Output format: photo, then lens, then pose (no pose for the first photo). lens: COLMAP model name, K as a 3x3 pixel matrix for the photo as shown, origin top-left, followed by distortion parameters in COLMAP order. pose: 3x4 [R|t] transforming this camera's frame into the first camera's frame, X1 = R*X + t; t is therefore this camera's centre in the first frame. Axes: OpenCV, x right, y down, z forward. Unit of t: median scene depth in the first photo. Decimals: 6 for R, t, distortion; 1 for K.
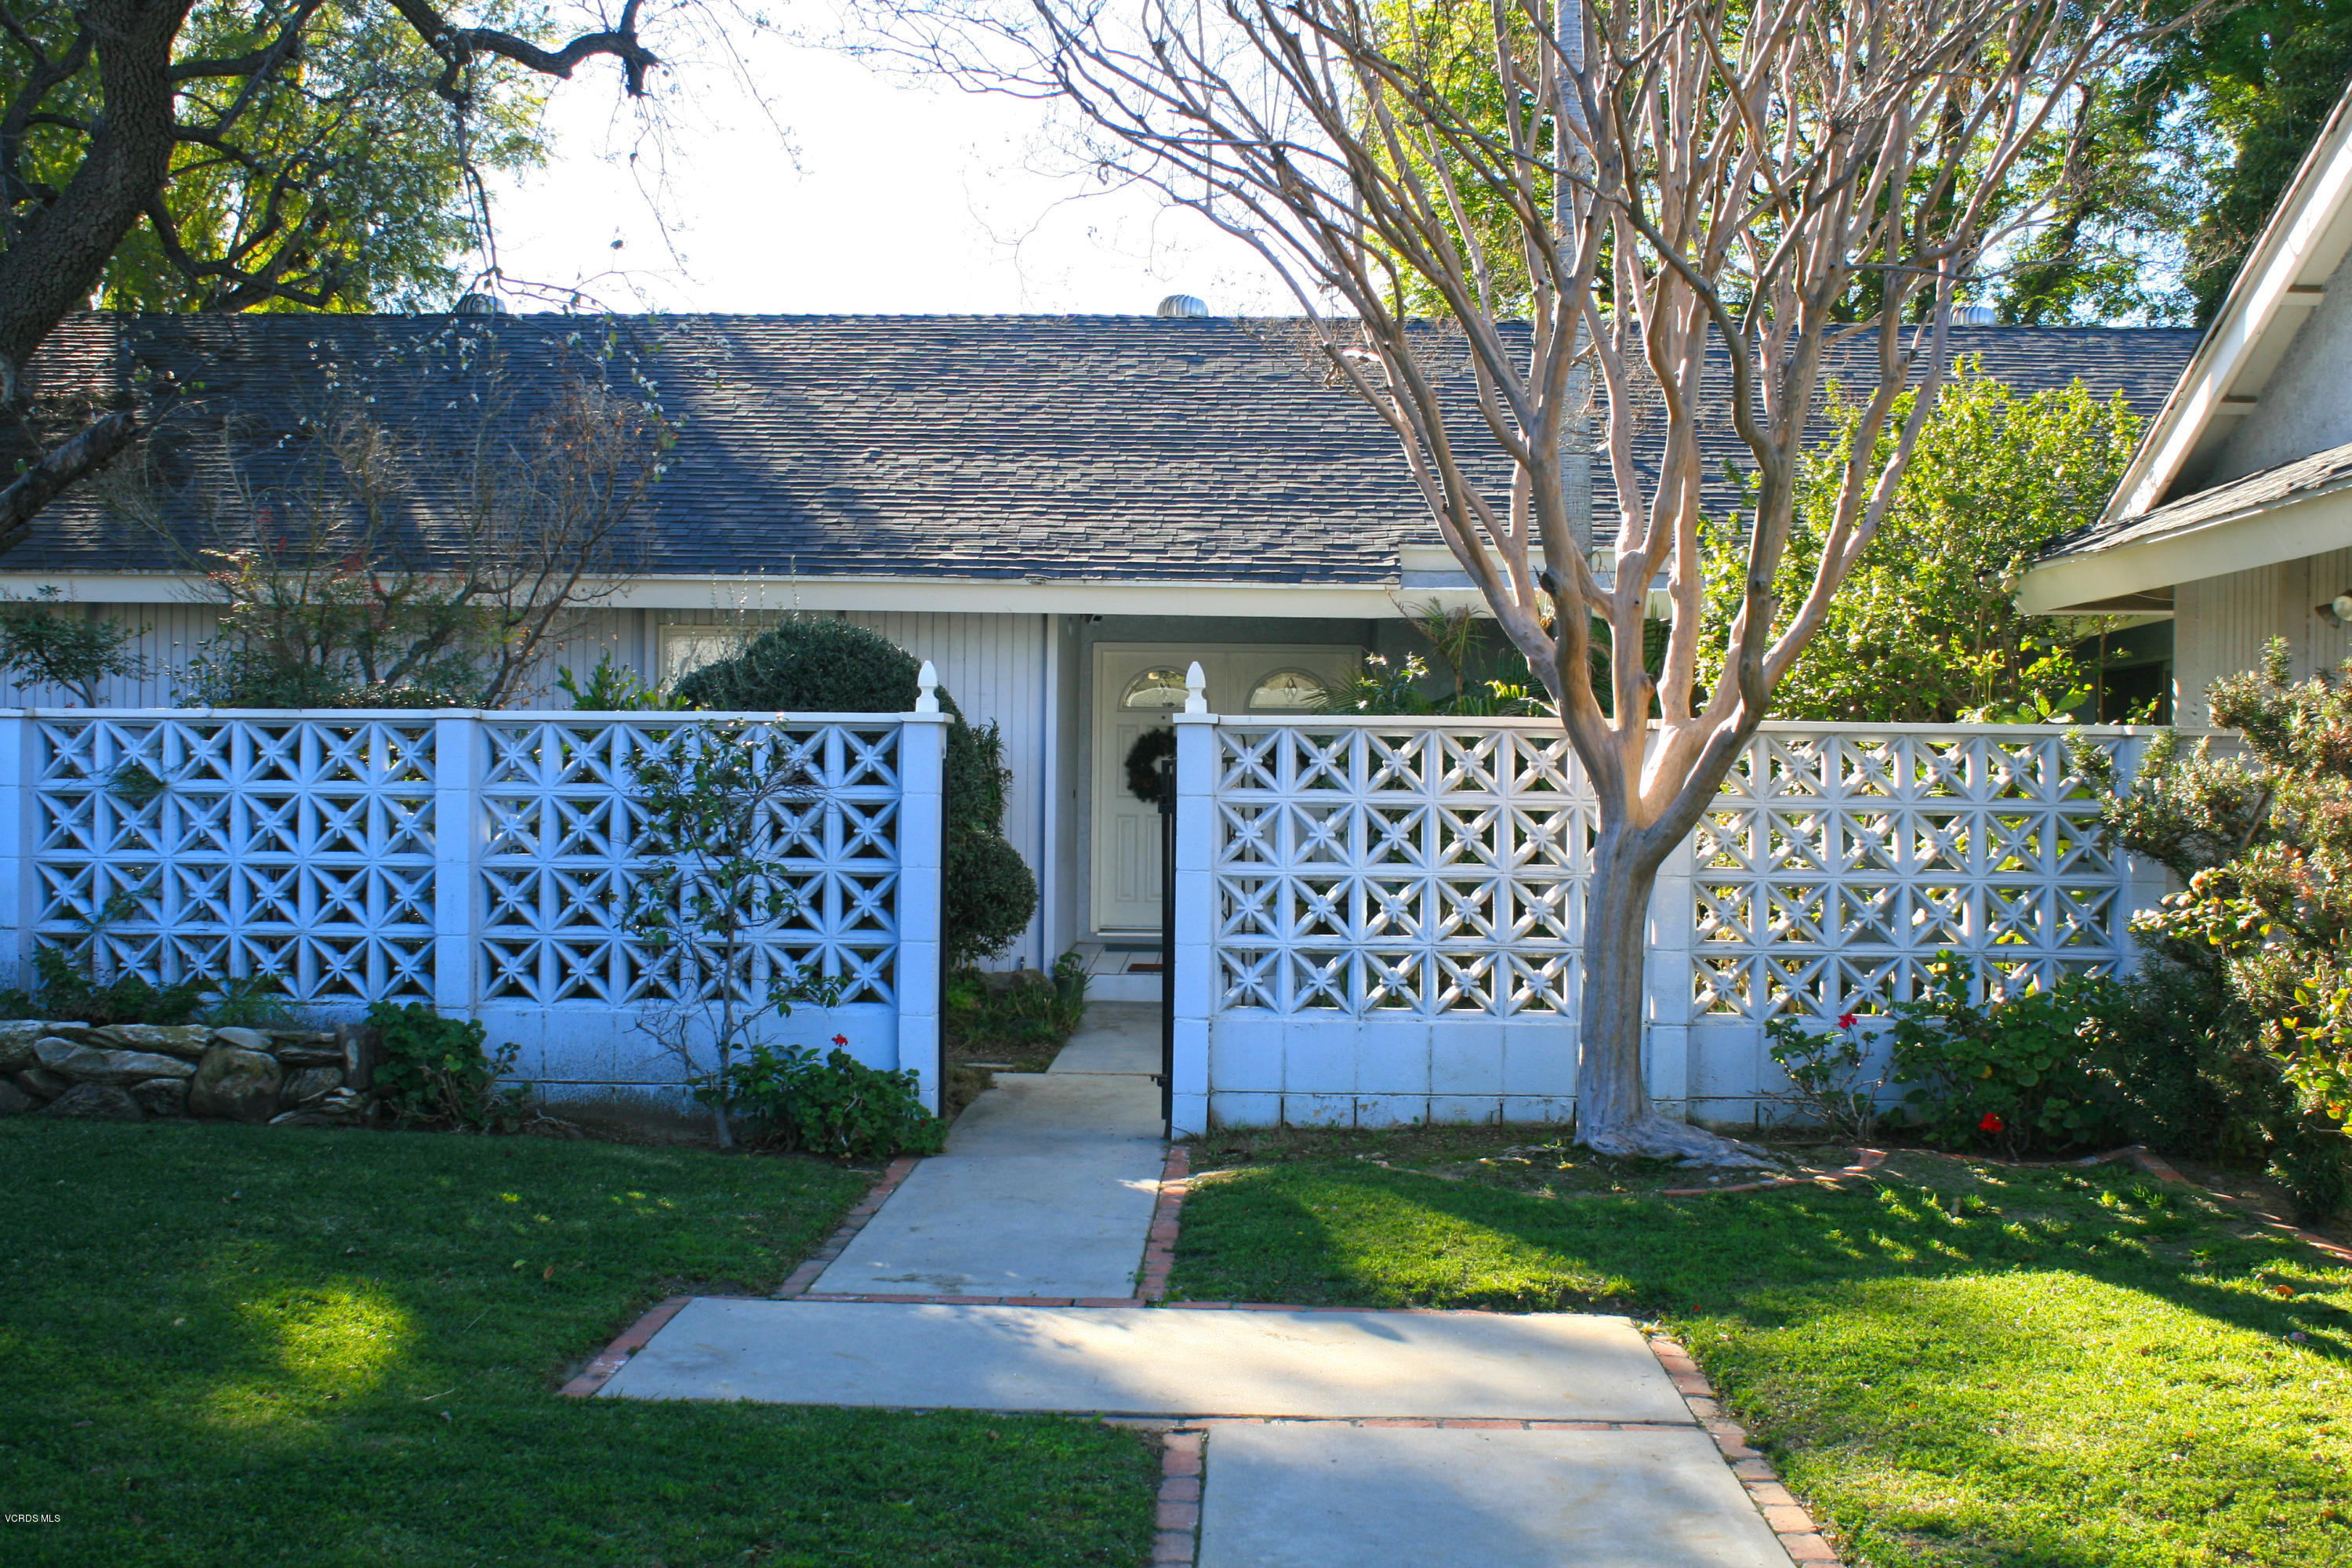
lens RADIAL K [[2600.6, 0, 1177.0], [0, 2600.6, 778.3], [0, 0, 1]] dist [-0.014583, 0.000000]
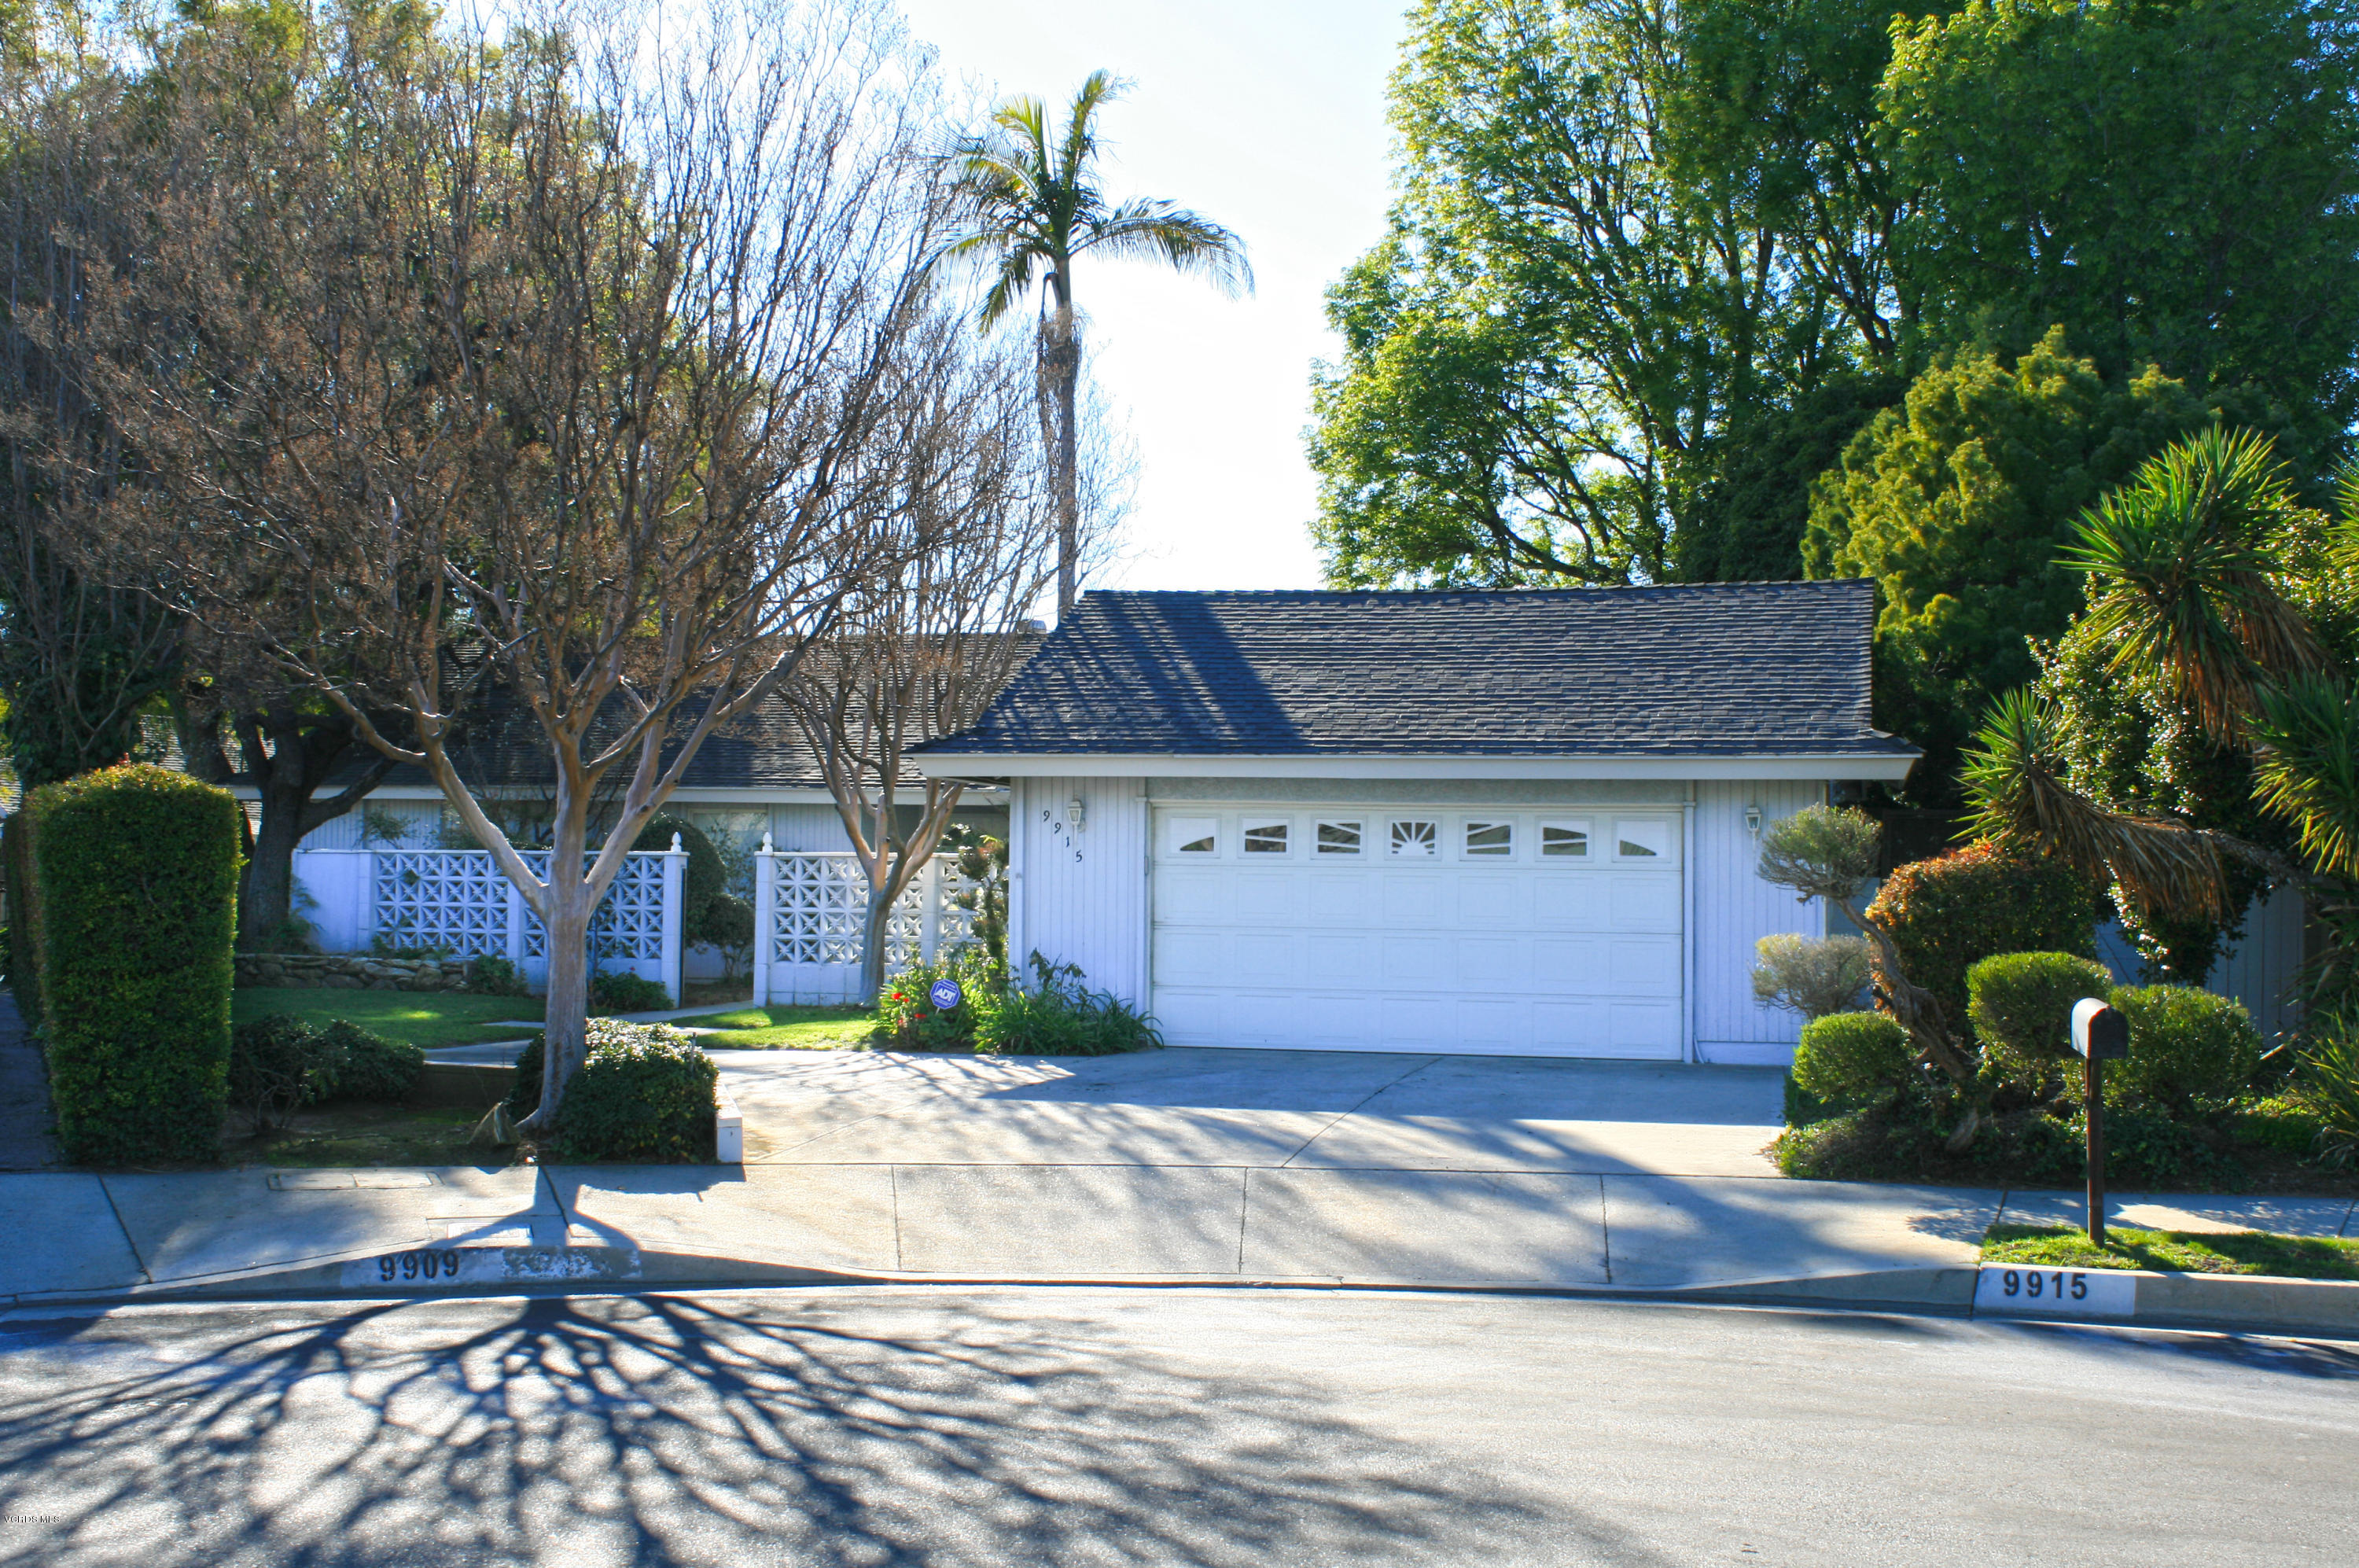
lens RADIAL K [[2608.4, 0, 1178.7], [0, 2608.4, 788.0], [0, 0, 1]] dist [-0.014583, 0.000000]
pose [[0.977709, -0.005670, -0.209888, 0.974448], [-0.003663, 0.999023, -0.044048, 0.026460], [0.209933, 0.043835, 0.976733, -1.526749]]
